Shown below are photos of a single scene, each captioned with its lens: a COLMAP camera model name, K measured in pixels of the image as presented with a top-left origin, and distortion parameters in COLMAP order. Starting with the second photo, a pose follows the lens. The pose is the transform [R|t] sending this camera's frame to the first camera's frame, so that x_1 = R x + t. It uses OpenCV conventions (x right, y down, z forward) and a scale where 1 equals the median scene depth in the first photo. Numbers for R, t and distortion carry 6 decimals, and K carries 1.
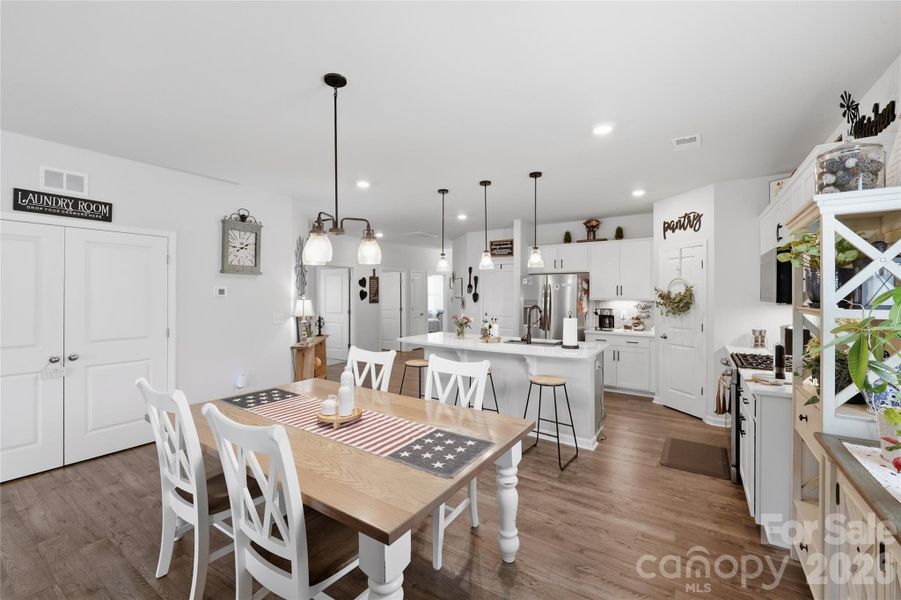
lens RADIAL K [[374.4, 0, 455.6], [0, 374.4, 297.0], [0, 0, 1]] dist [-0.007367, -0.000042]
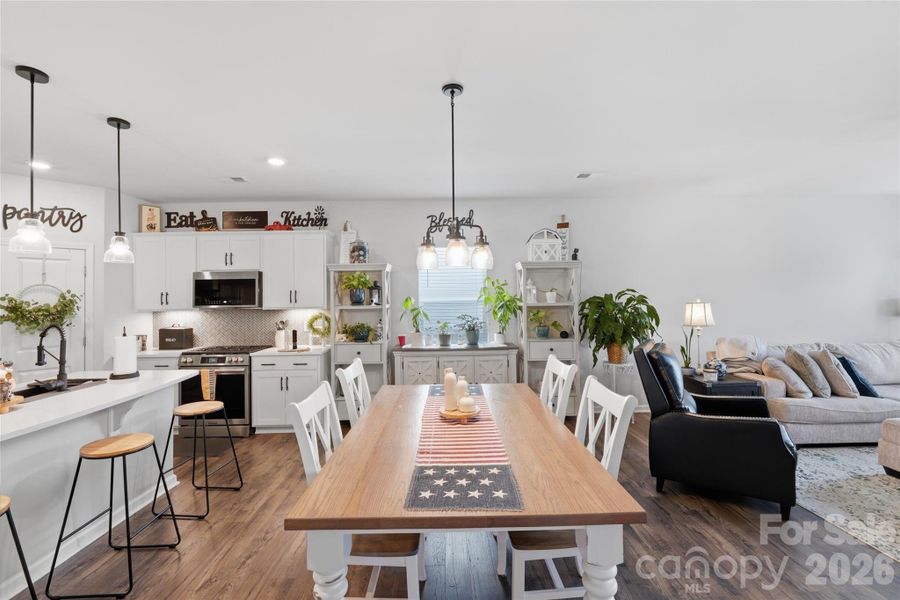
lens RADIAL K [[387.6, 0, 453.4], [0, 387.6, 289.8], [0, 0, 1]] dist [-0.024085, 0.002268]
pose [[-0.566970, 0.029029, 0.823227, -0.537559], [0.022293, 0.999554, -0.019893, -0.003846], [-0.823437, 0.007074, -0.567364, 0.719029]]
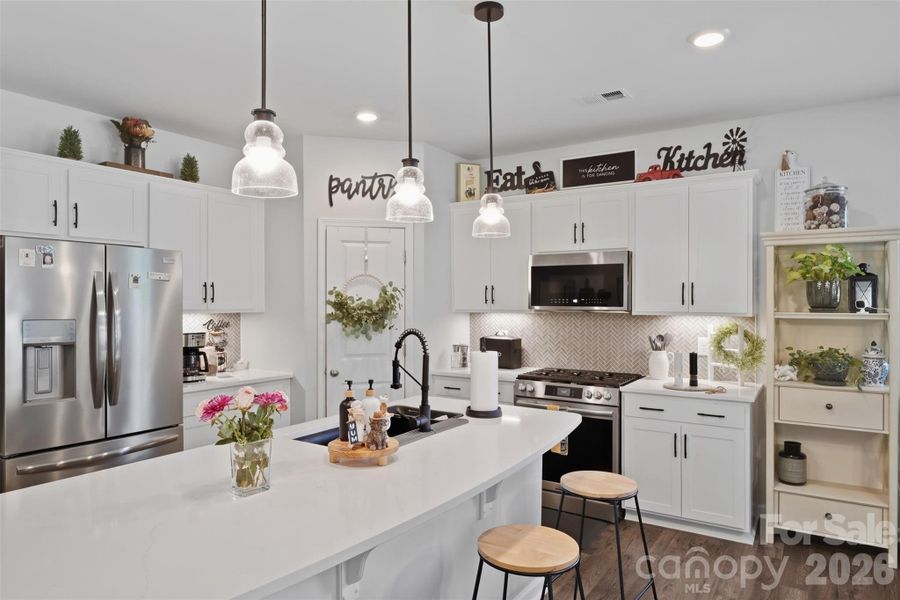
lens RADIAL K [[575.9, 0, 447.1], [0, 575.9, 301.1], [0, 0, 1]] dist [0.006069, -0.007014]
pose [[0.004353, -0.000760, 0.999990, -0.343142], [0.005801, 0.999983, 0.000734, -0.007024], [-0.999974, 0.005797, 0.004358, 0.838265]]
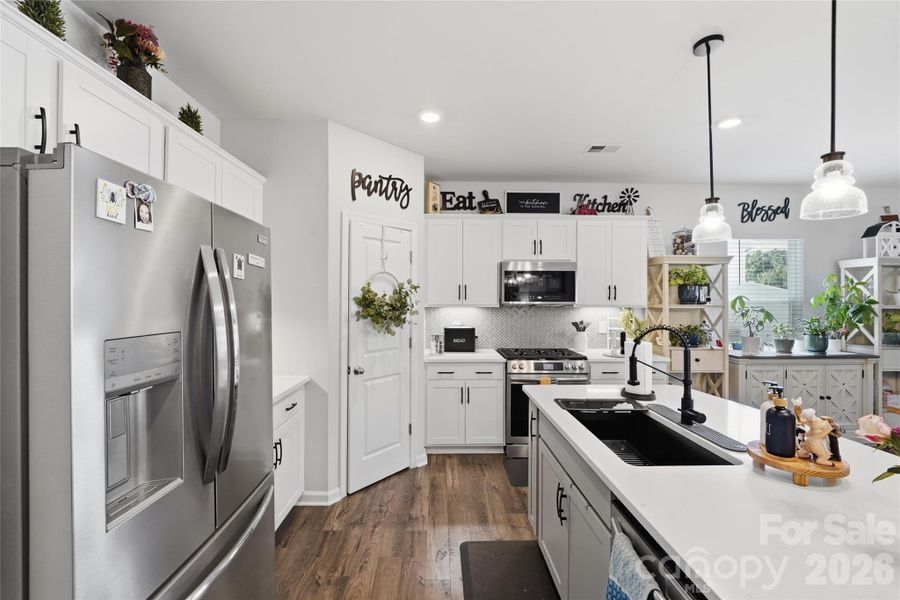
lens RADIAL K [[373.9, 0, 448.5], [0, 373.9, 296.0], [0, 0, 1]] dist [-0.007367, -0.000042]
pose [[-0.564991, 0.001739, 0.825096, 0.009917], [0.003421, 0.999994, 0.000235, -0.009213], [-0.825090, 0.002955, -0.564993, 1.234775]]
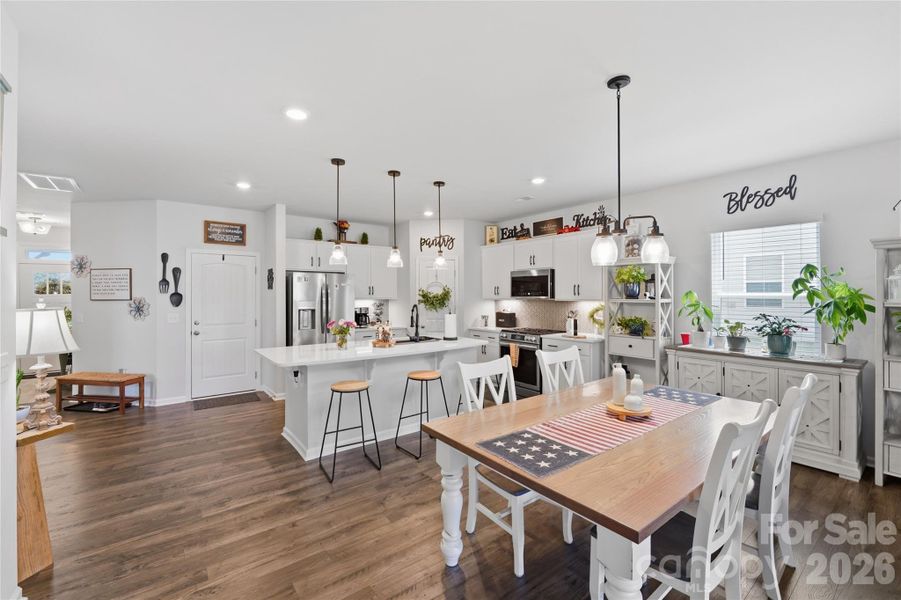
lens RADIAL K [[374.4, 0, 447.2], [0, 374.4, 294.0], [0, 0, 1]] dist [-0.007367, -0.000042]
pose [[0.332764, -0.000073, 0.943010, -0.646433], [0.008576, 0.999959, -0.002949, -0.003074], [-0.942971, 0.009068, 0.332751, 0.499539]]
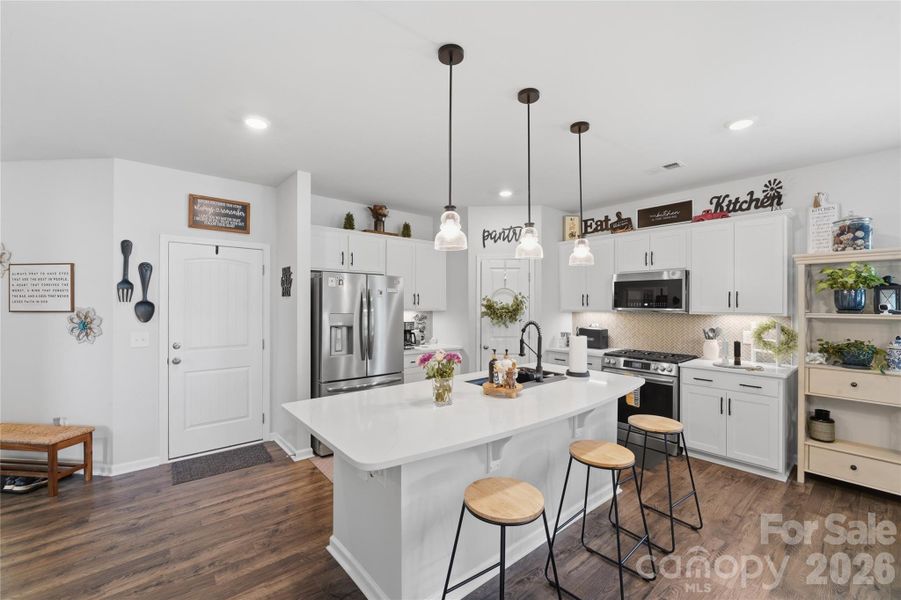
lens RADIAL K [[374.4, 0, 446.9], [0, 374.4, 302.0], [0, 0, 1]] dist [-0.007367, -0.000042]
pose [[0.296987, 0.005324, 0.954867, -0.405097], [0.004246, 0.999967, -0.006897, -0.007240], [-0.954872, 0.006103, 0.296954, 0.826005]]
